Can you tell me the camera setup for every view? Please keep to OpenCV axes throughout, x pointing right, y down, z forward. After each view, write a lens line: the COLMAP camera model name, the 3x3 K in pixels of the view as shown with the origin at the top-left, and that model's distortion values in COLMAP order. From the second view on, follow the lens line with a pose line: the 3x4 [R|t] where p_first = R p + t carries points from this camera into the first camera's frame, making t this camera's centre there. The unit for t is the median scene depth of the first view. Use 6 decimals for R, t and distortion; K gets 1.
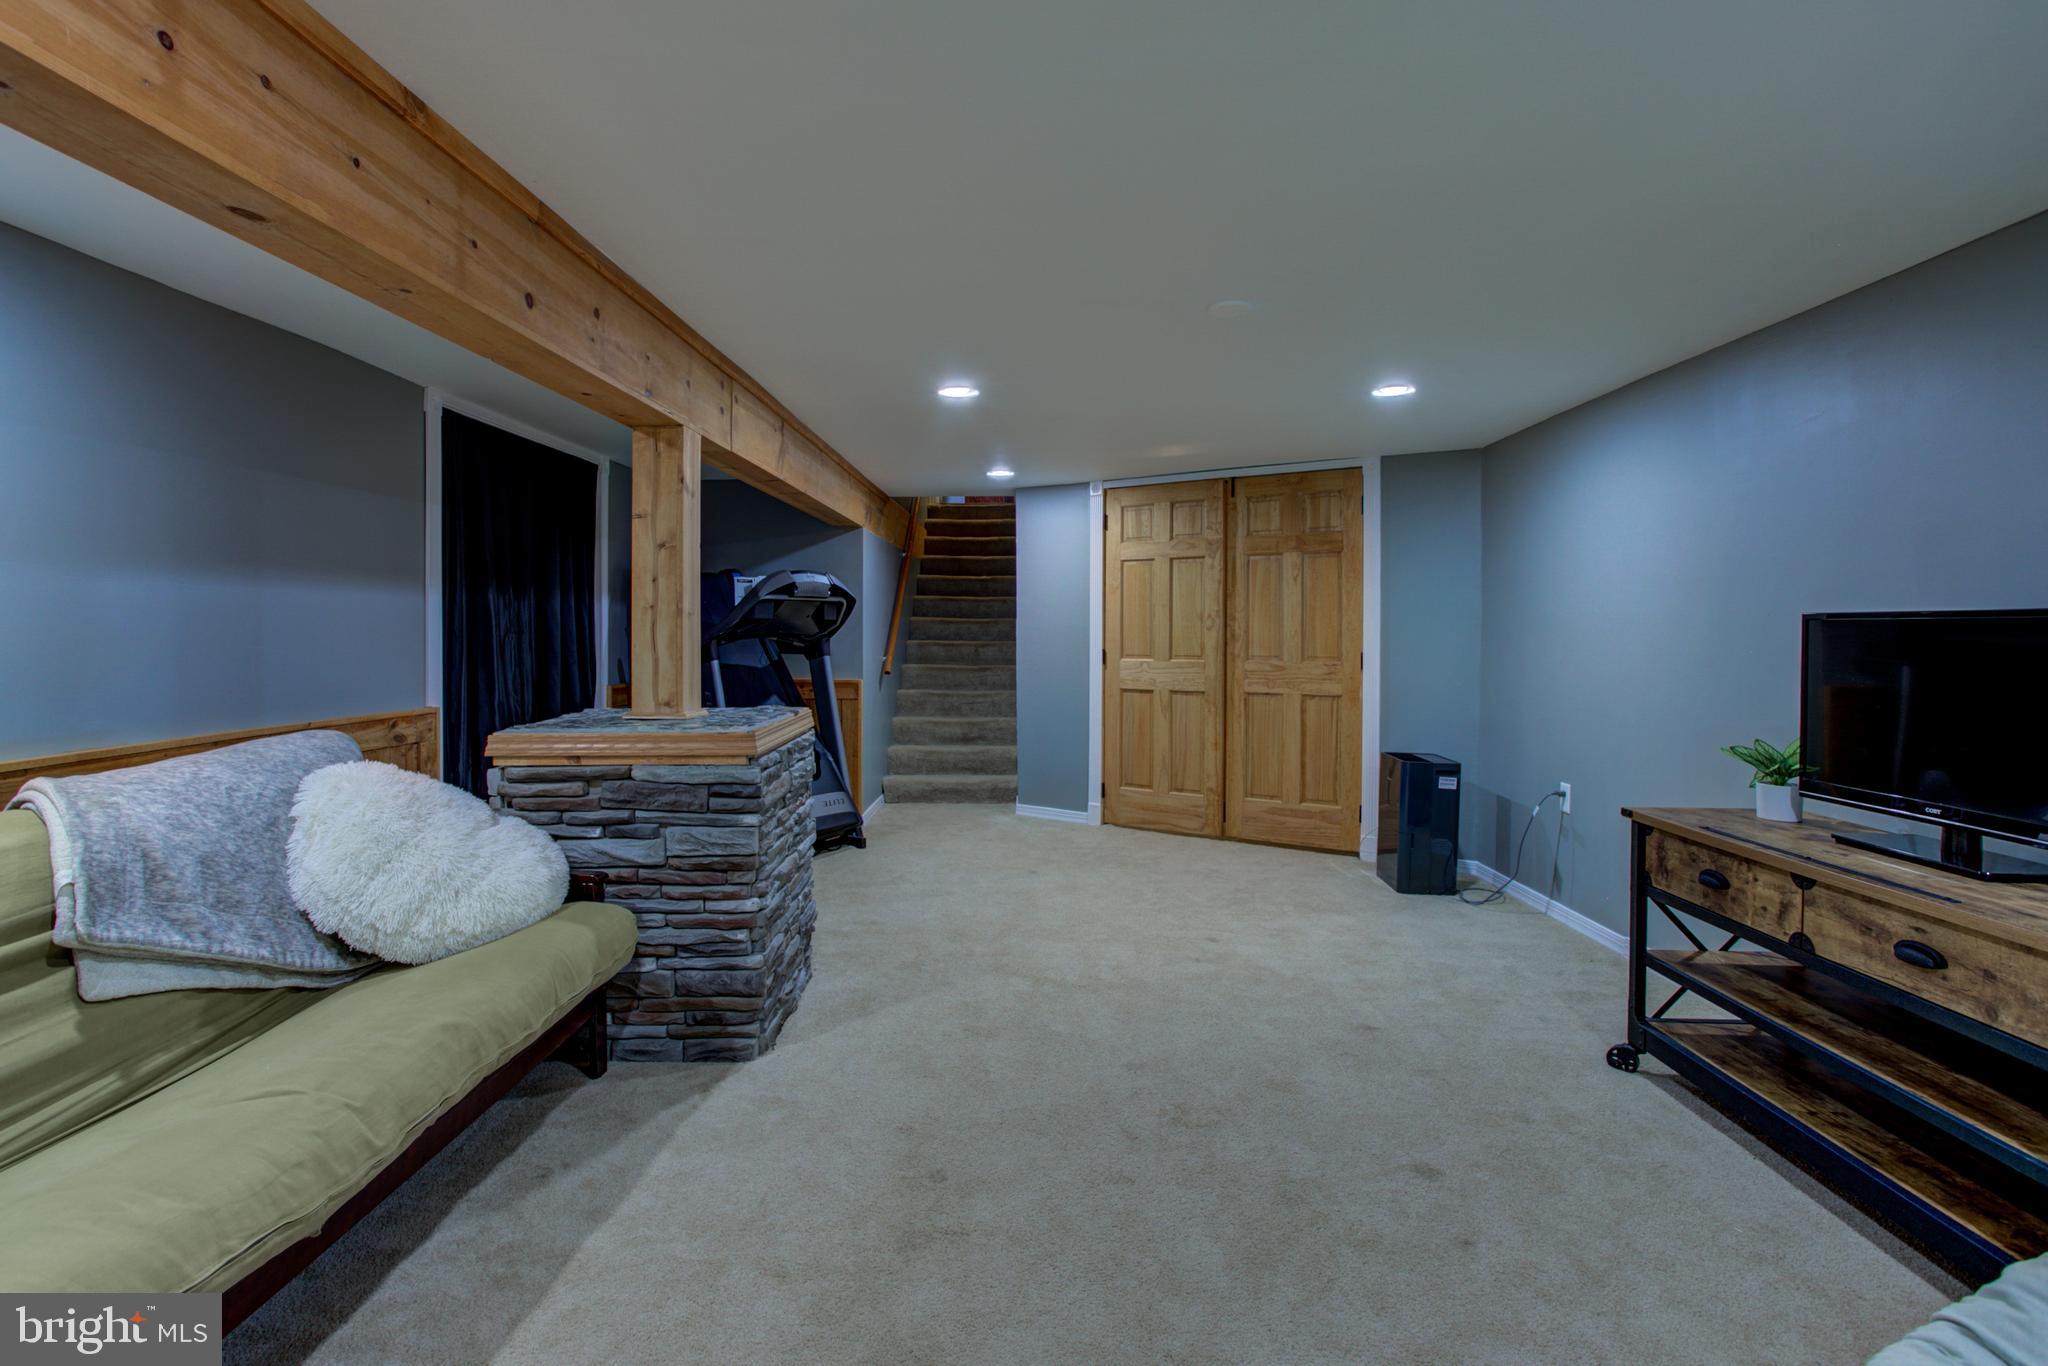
lens RADIAL K [[1005.4, 0, 1011.6], [0, 1005.4, 657.1], [0, 0, 1]] dist [-0.054923, 0.032277]
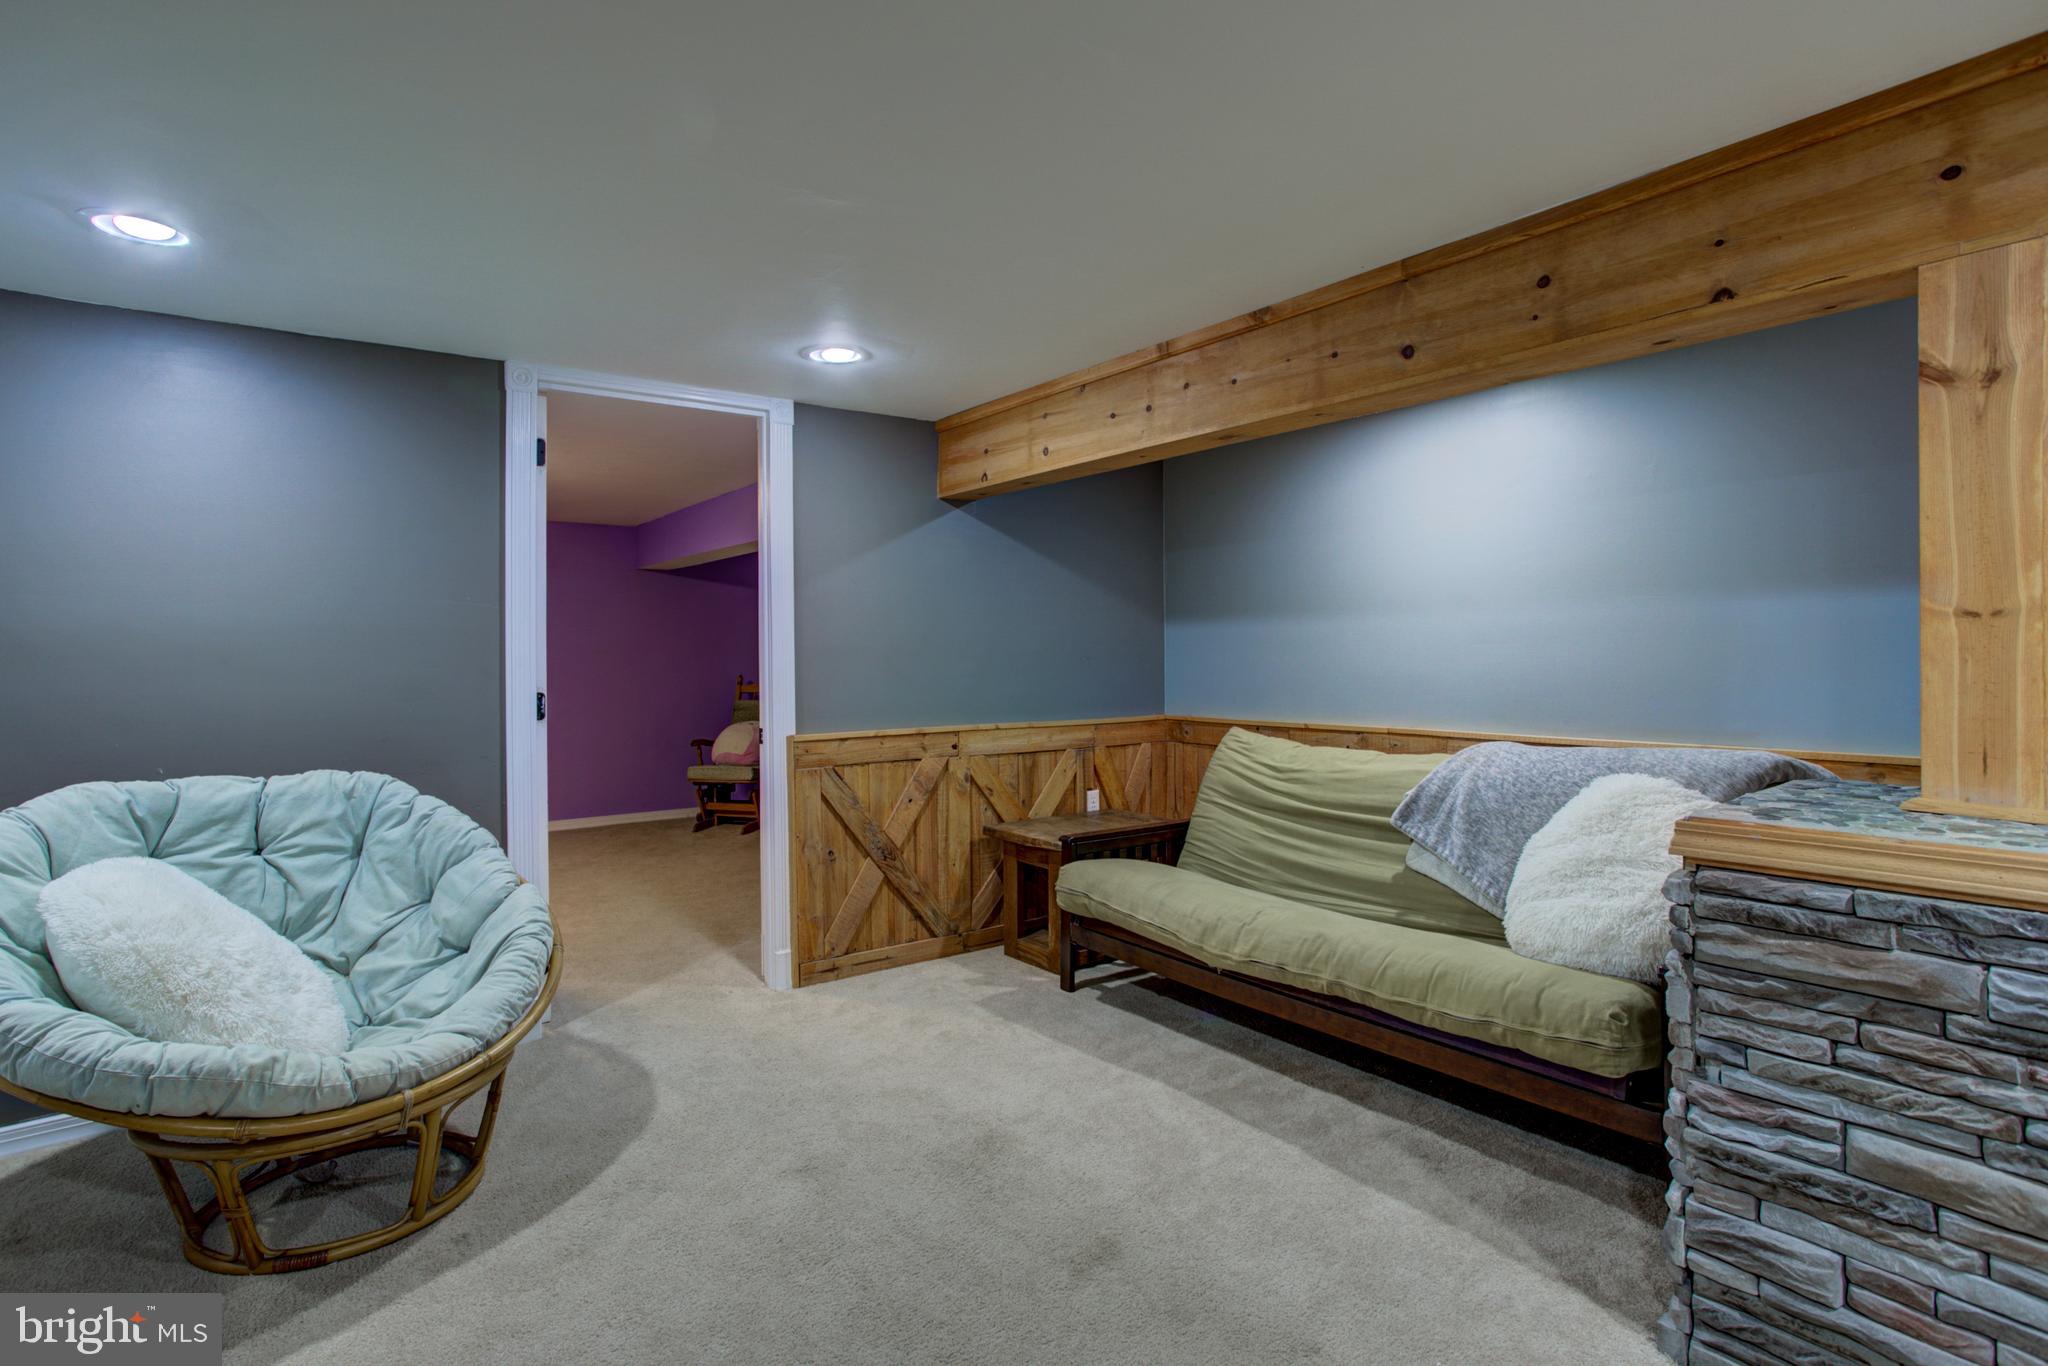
lens RADIAL K [[1005.4, 0, 1011.6], [0, 1005.4, 657.1], [0, 0, 1]] dist [-0.054923, 0.032277]
pose [[-0.786990, 0.008400, -0.616909, 0.632661], [-0.006925, 0.999724, 0.022447, -0.042693], [0.616927, 0.021937, -0.786715, 1.839604]]
